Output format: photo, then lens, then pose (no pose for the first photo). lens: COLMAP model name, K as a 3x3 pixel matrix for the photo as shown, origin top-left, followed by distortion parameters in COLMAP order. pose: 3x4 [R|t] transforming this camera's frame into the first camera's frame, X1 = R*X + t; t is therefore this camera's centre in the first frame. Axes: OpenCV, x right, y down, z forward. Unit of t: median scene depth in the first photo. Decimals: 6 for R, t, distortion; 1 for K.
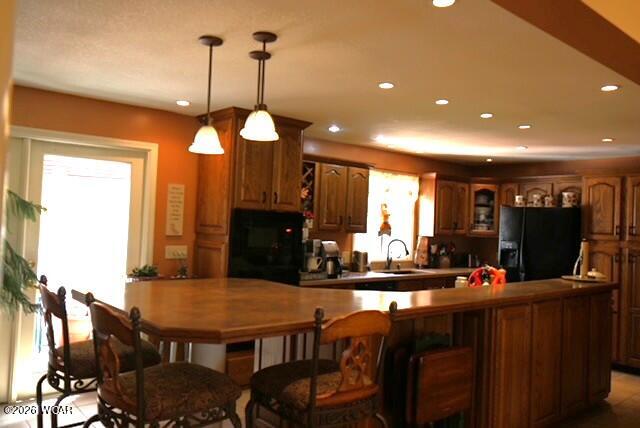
lens RADIAL K [[510.5, 0, 325.4], [0, 510.5, 213.6], [0, 0, 1]] dist [-0.000601, -0.002842]
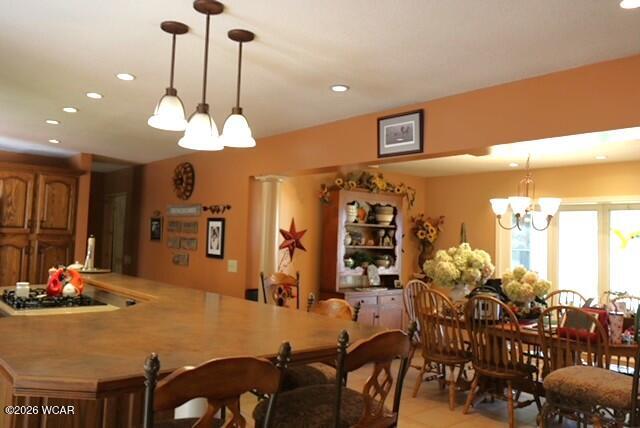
lens RADIAL K [[510.5, 0, 325.9], [0, 510.5, 216.0], [0, 0, 1]] dist [-0.000601, -0.002842]
pose [[0.033028, 0.012832, 0.999372, -0.460931], [-0.057151, 0.998306, -0.010929, -0.007200], [-0.997819, -0.056755, 0.033705, 0.352068]]
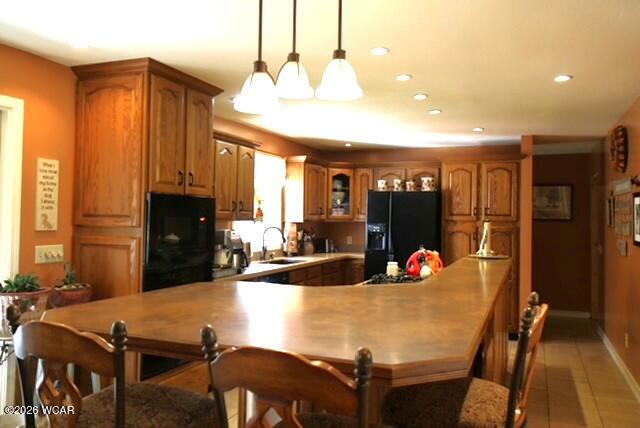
lens RADIAL K [[510.5, 0, 322.3], [0, 510.5, 210.5], [0, 0, 1]] dist [-0.000601, -0.002842]
pose [[0.891732, -0.019466, 0.452145, -0.229202], [0.010885, 0.999708, 0.021572, 0.002692], [-0.452433, -0.014315, 0.891684, 0.155115]]
